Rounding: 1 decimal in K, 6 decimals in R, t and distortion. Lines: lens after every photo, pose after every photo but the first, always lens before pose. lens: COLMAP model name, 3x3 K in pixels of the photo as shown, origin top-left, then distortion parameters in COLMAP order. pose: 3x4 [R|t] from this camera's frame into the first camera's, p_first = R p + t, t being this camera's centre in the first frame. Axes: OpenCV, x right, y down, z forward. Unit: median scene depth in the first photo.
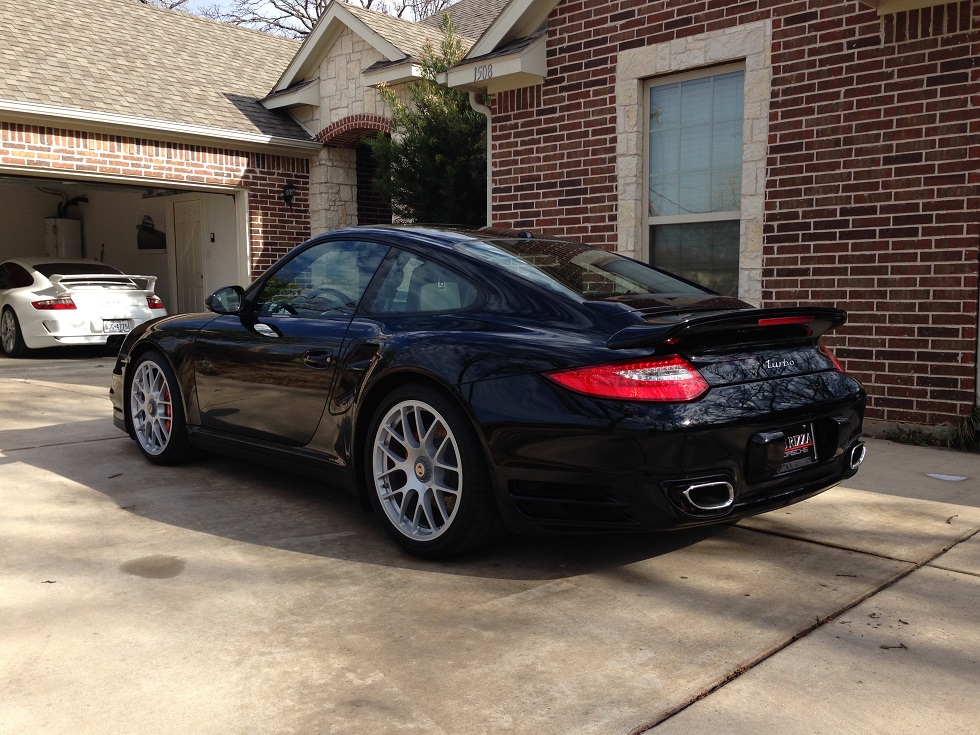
lens RADIAL K [[922.0, 0, 495.2], [0, 922.0, 372.1], [0, 0, 1]] dist [0.049268, 0.000000]
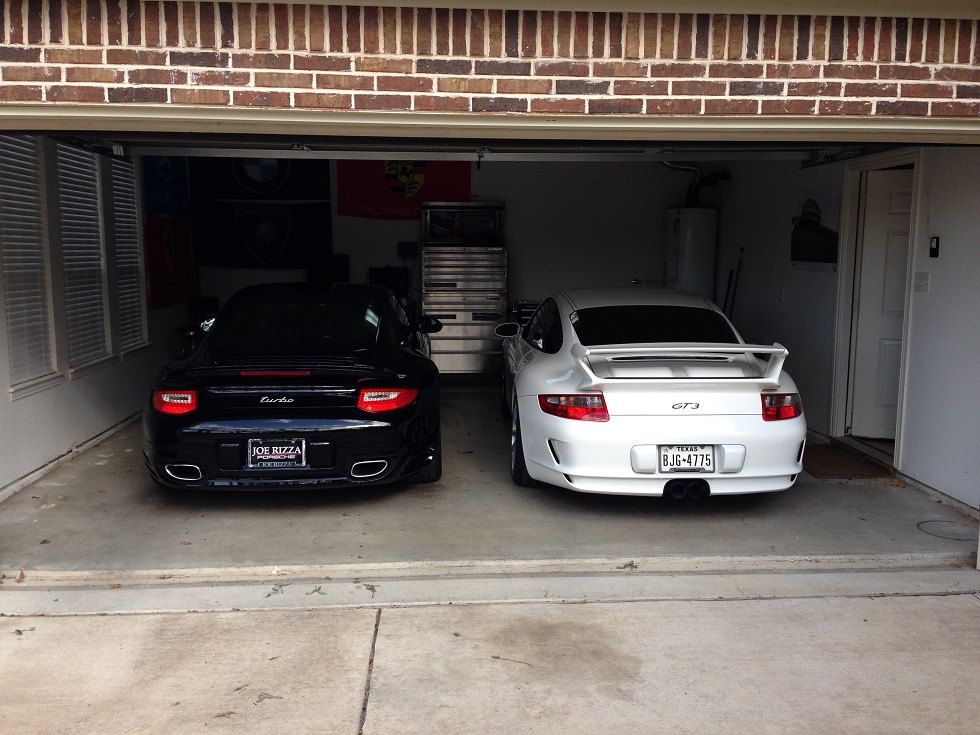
lens RADIAL K [[927.3, 0, 491.0], [0, 927.3, 373.9], [0, 0, 1]] dist [0.085403, 0.000000]
pose [[0.743605, 0.086521, -0.662998, -0.149469], [-0.063124, 0.996248, 0.059212, -0.092693], [0.665633, -0.002179, 0.746276, 0.493514]]
